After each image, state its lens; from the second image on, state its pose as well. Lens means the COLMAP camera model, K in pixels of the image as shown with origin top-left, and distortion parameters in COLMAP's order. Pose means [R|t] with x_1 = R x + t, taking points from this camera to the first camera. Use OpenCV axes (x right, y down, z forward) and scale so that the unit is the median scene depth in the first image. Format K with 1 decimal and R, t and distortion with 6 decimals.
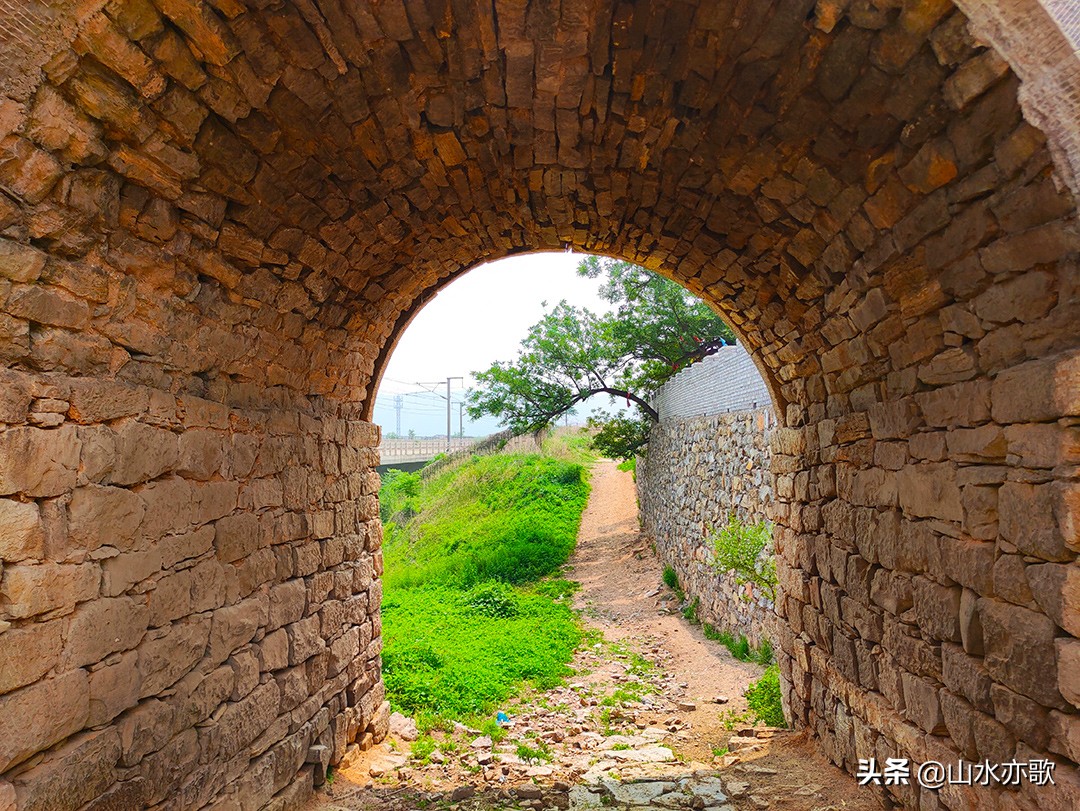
lens RADIAL K [[820.6, 0, 538.4], [0, 820.6, 405.4], [0, 0, 1]] dist [0.011785, -0.030388]
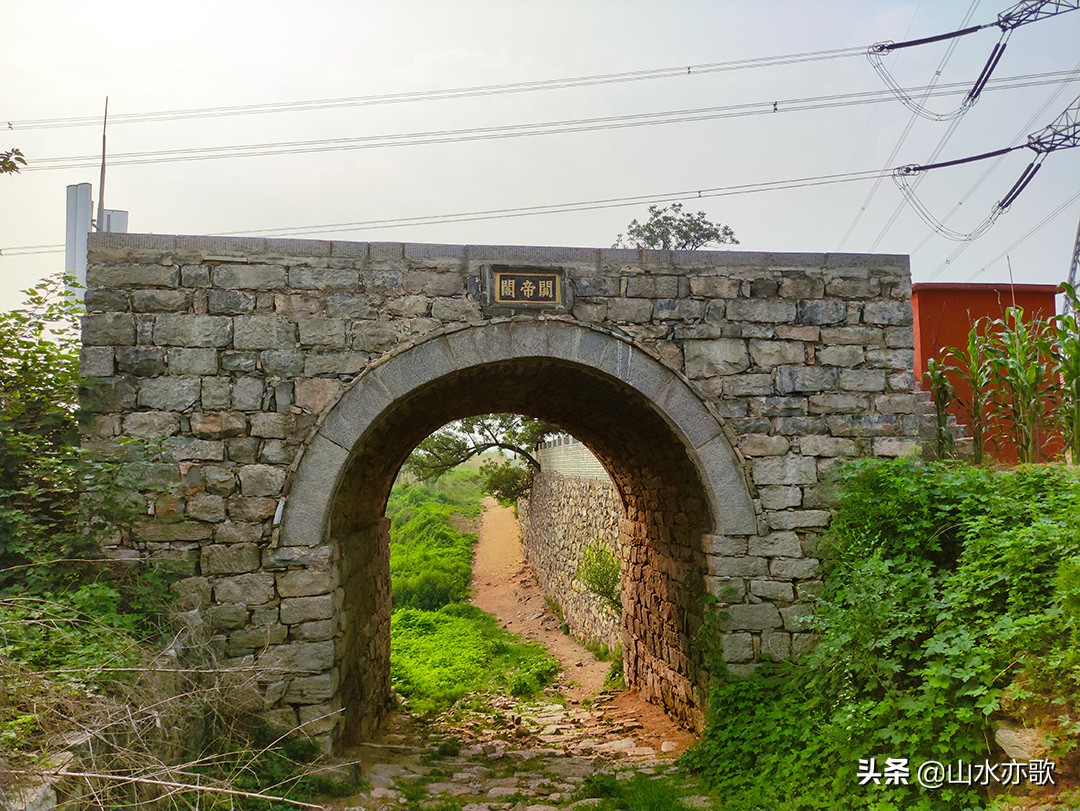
lens RADIAL K [[820.6, 0, 540.8], [0, 820.6, 405.9], [0, 0, 1]] dist [0.011785, -0.030388]
pose [[0.987527, 0.013185, 0.156897, -0.088556], [-0.008959, 0.999579, -0.027613, -0.089736], [-0.157195, 0.025863, 0.987229, -0.391446]]
